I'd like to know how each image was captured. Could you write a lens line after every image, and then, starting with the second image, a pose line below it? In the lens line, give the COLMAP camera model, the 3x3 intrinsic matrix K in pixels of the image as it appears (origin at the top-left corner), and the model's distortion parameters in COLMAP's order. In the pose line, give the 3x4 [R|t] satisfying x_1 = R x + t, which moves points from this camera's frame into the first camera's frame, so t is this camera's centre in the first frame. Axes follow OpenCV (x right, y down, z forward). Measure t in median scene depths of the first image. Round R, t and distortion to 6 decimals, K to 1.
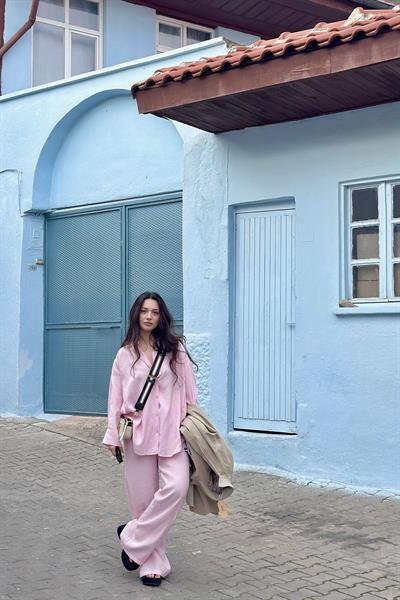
lens RADIAL K [[802.0, 0, 200.0], [0, 802.0, 300.0], [0, 0, 1]] dist [0.191598, -0.335937]
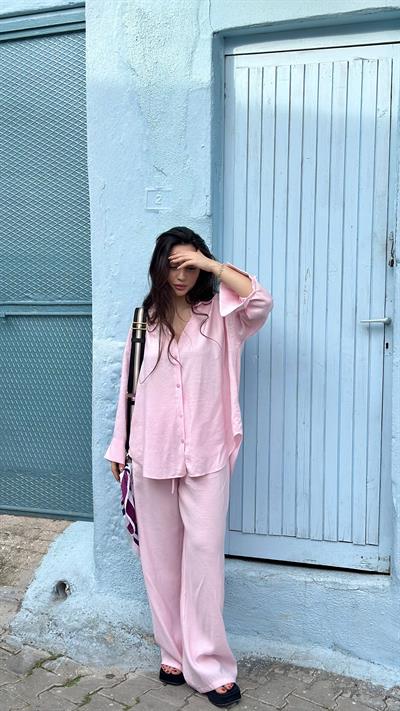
lens RADIAL K [[821.3, 0, 200.0], [0, 821.3, 355.5], [0, 0, 1]] dist [0.163901, -0.001571]
pose [[0.954796, -0.014578, 0.296903, -0.104482], [-0.016195, 0.994762, 0.100924, 0.004328], [-0.296819, -0.101171, 0.949559, 0.592184]]
